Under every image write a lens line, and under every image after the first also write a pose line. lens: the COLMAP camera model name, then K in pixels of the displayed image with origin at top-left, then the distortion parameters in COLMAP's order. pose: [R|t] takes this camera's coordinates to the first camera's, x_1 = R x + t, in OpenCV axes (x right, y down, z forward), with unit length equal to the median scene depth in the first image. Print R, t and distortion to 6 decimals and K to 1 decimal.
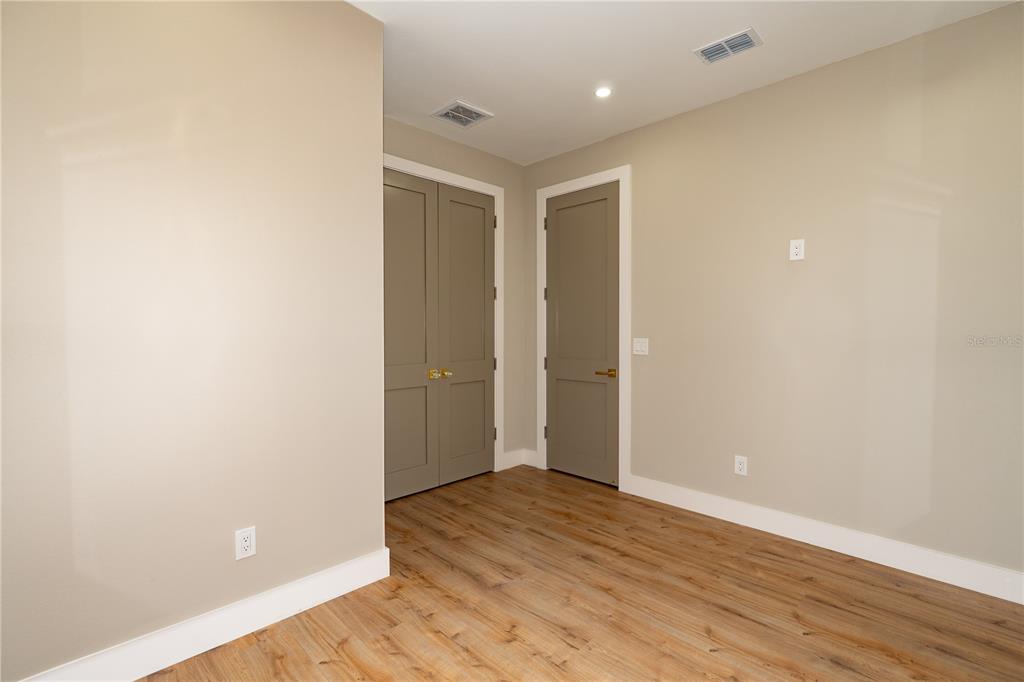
lens RADIAL K [[468.8, 0, 514.4], [0, 468.8, 338.4], [0, 0, 1]] dist [-0.003471, -0.000234]
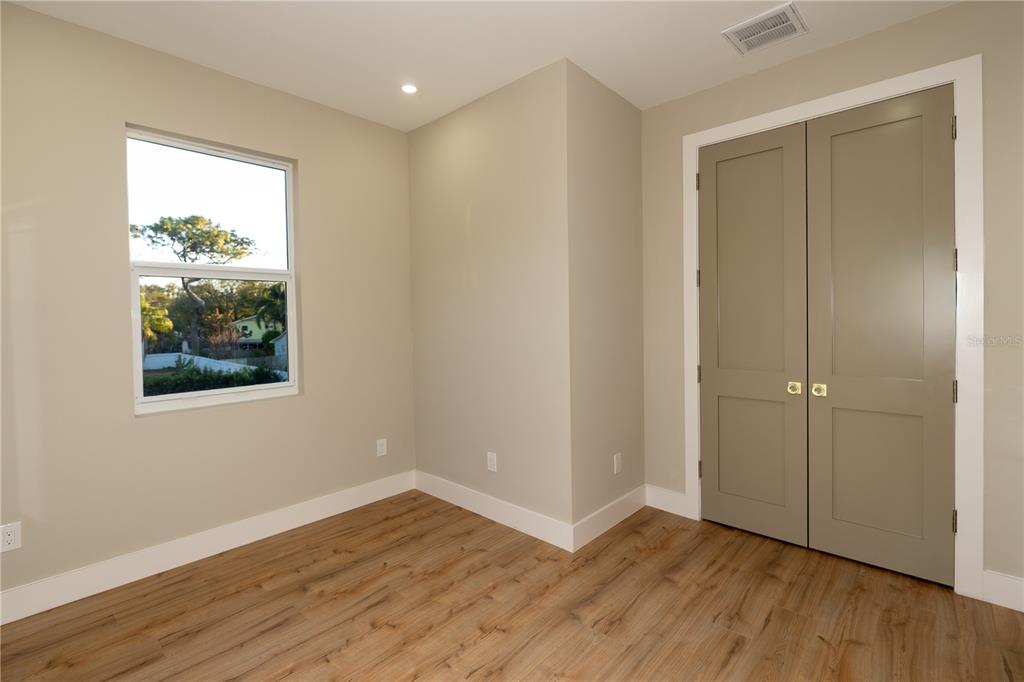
lens RADIAL K [[469.2, 0, 511.9], [0, 469.2, 323.1], [0, 0, 1]] dist [-0.000160, 0.000088]
pose [[0.034671, 0.005886, -0.999381, 0.674167], [-0.012789, 0.999903, 0.005446, -0.029132], [0.999317, 0.012592, 0.034743, 0.663867]]
